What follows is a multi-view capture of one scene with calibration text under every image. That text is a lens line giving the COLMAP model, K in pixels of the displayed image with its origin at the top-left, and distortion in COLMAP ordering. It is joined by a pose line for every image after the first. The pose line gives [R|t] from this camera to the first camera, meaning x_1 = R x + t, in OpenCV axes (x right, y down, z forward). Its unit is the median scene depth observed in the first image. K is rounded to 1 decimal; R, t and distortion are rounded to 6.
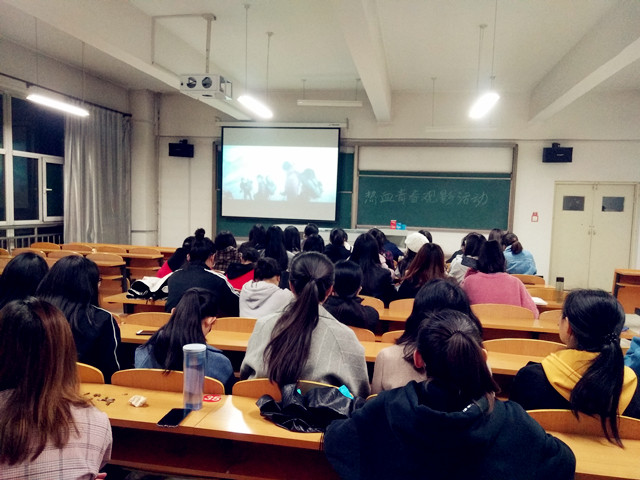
lens RADIAL K [[508.5, 0, 321.2], [0, 508.5, 240.6], [0, 0, 1]] dist [0.042914, -0.000808]
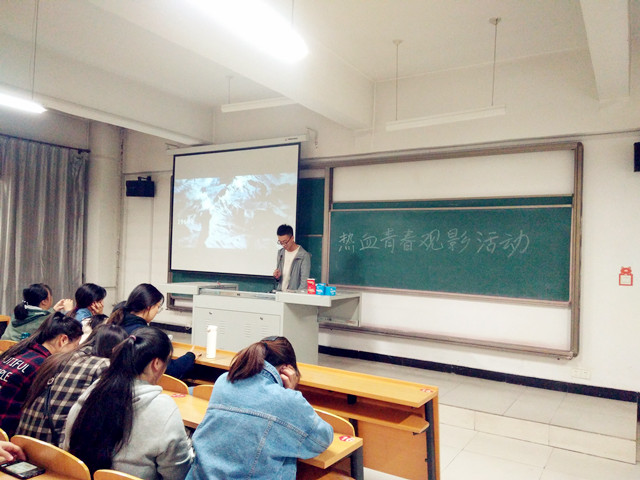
lens RADIAL K [[508.5, 0, 319.2], [0, 508.5, 240.9], [0, 0, 1]] dist [0.042914, -0.000808]
pose [[0.928663, -0.015103, -0.370617, 0.308425], [-0.019328, 0.995843, -0.089011, -0.028100], [0.370420, 0.089824, 0.924511, 0.378931]]
